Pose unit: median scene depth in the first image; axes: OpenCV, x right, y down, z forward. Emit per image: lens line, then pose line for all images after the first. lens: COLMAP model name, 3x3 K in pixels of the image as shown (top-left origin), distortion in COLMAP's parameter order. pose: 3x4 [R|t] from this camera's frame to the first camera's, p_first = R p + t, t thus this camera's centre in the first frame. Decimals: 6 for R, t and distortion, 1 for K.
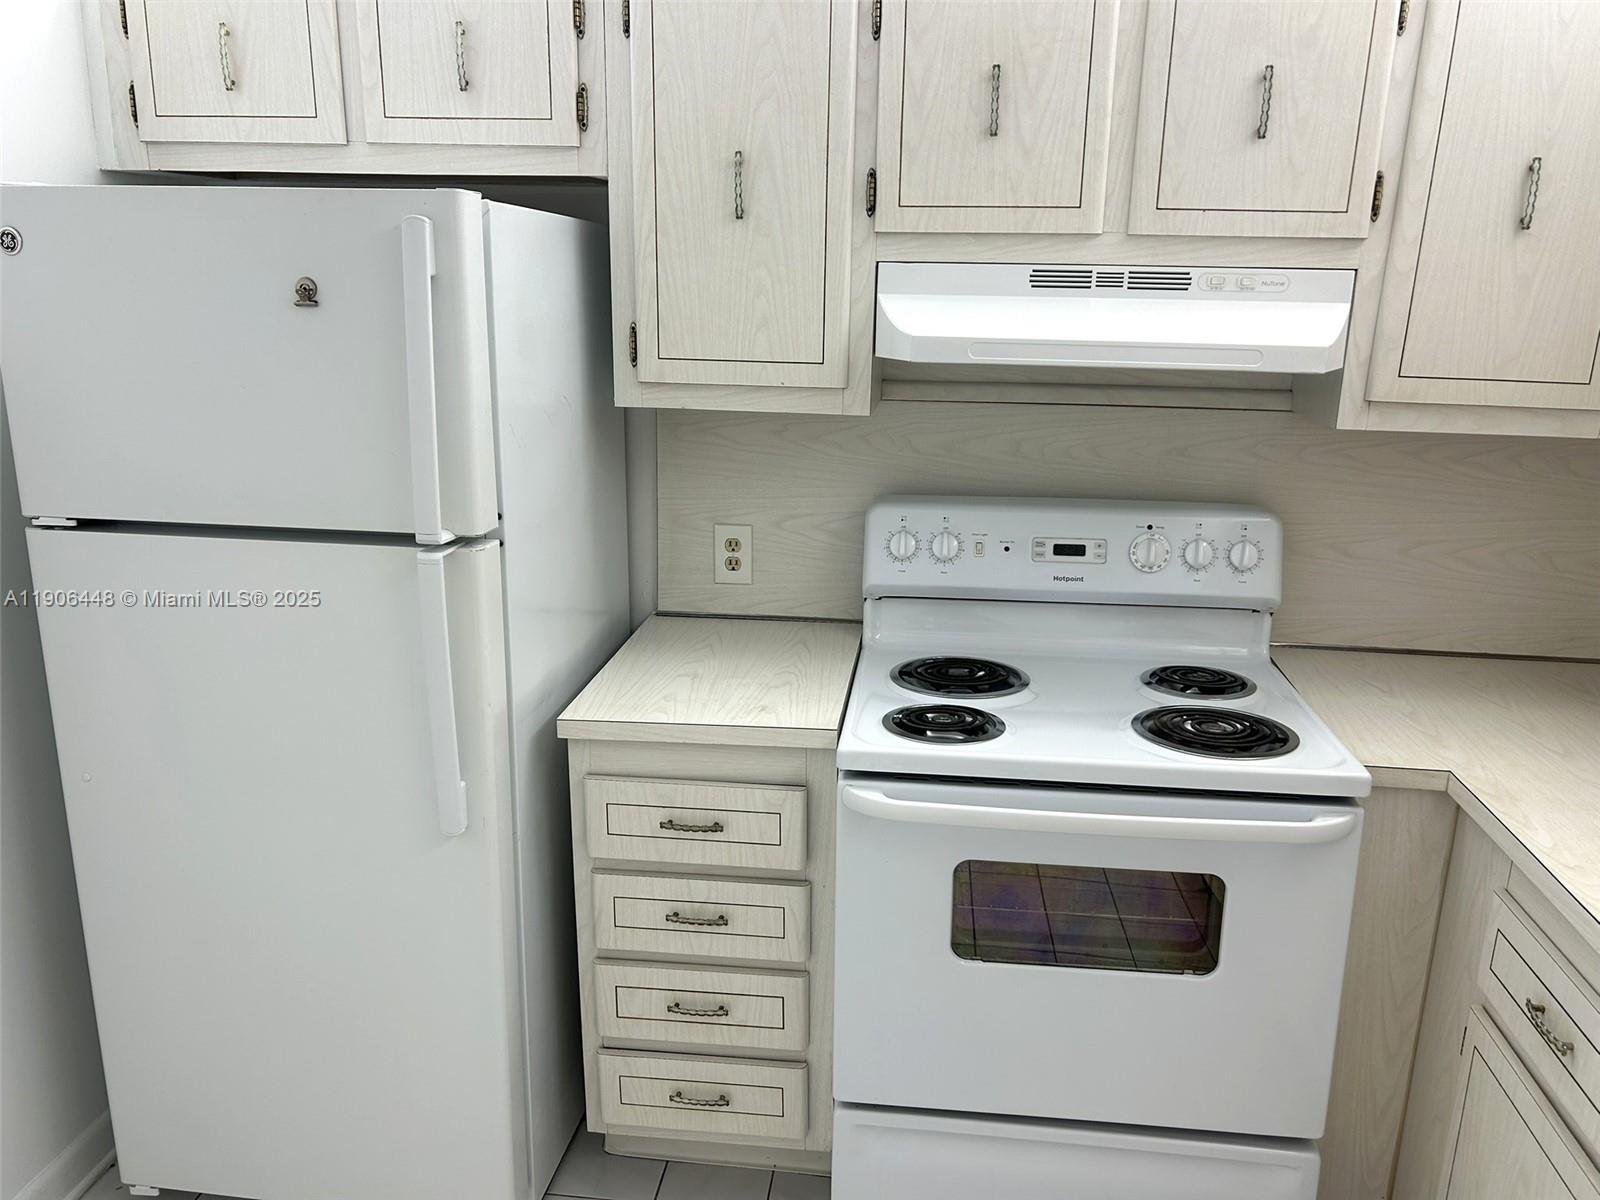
lens RADIAL K [[1195.0, 0, 805.9], [0, 1195.0, 605.1], [0, 0, 1]] dist [0.037809, -0.026289]
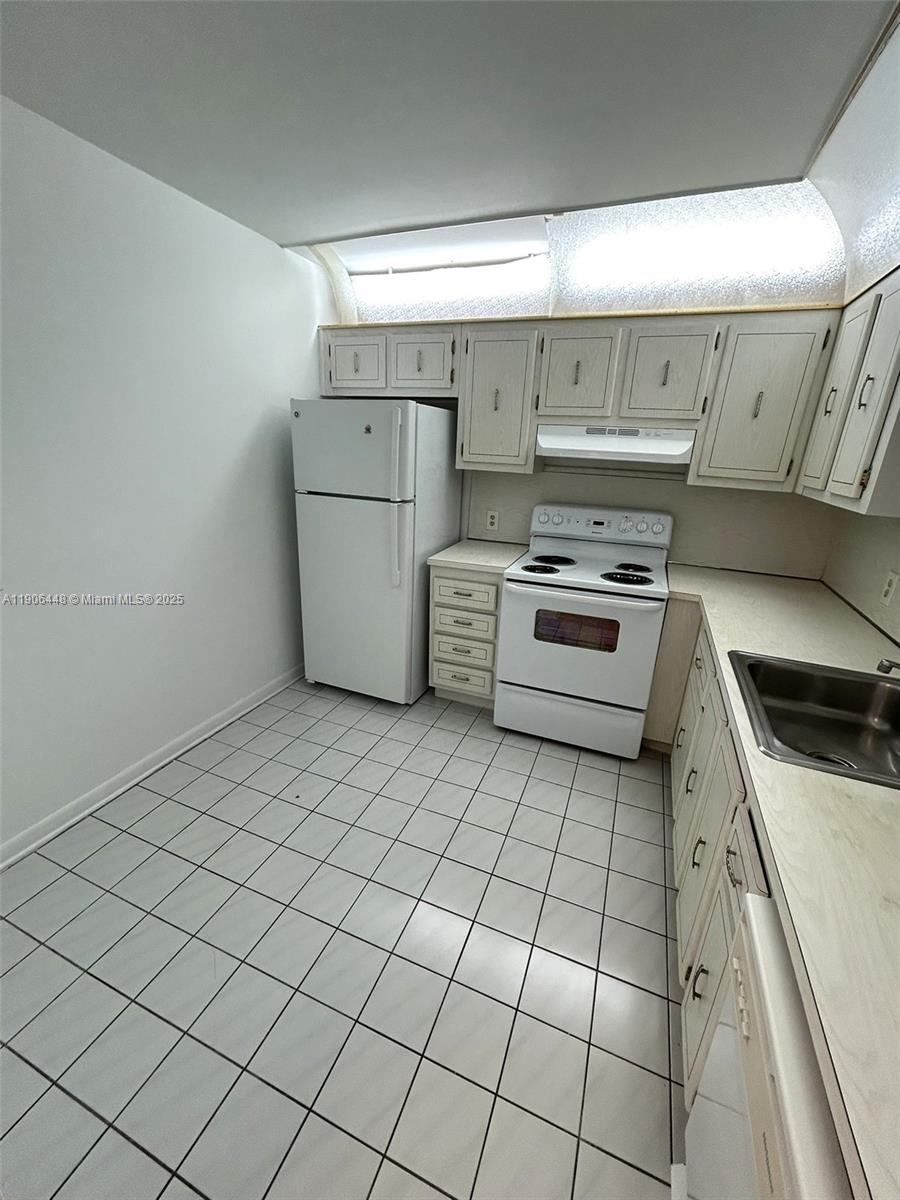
lens RADIAL K [[483.2, 0, 452.1], [0, 483.2, 602.0], [0, 0, 1]] dist [0.002751, -0.000528]
pose [[0.965836, 0.103693, -0.237506, 0.195514], [-0.090512, 0.993721, 0.065777, 0.117621], [0.242836, -0.042032, 0.969156, -0.317168]]
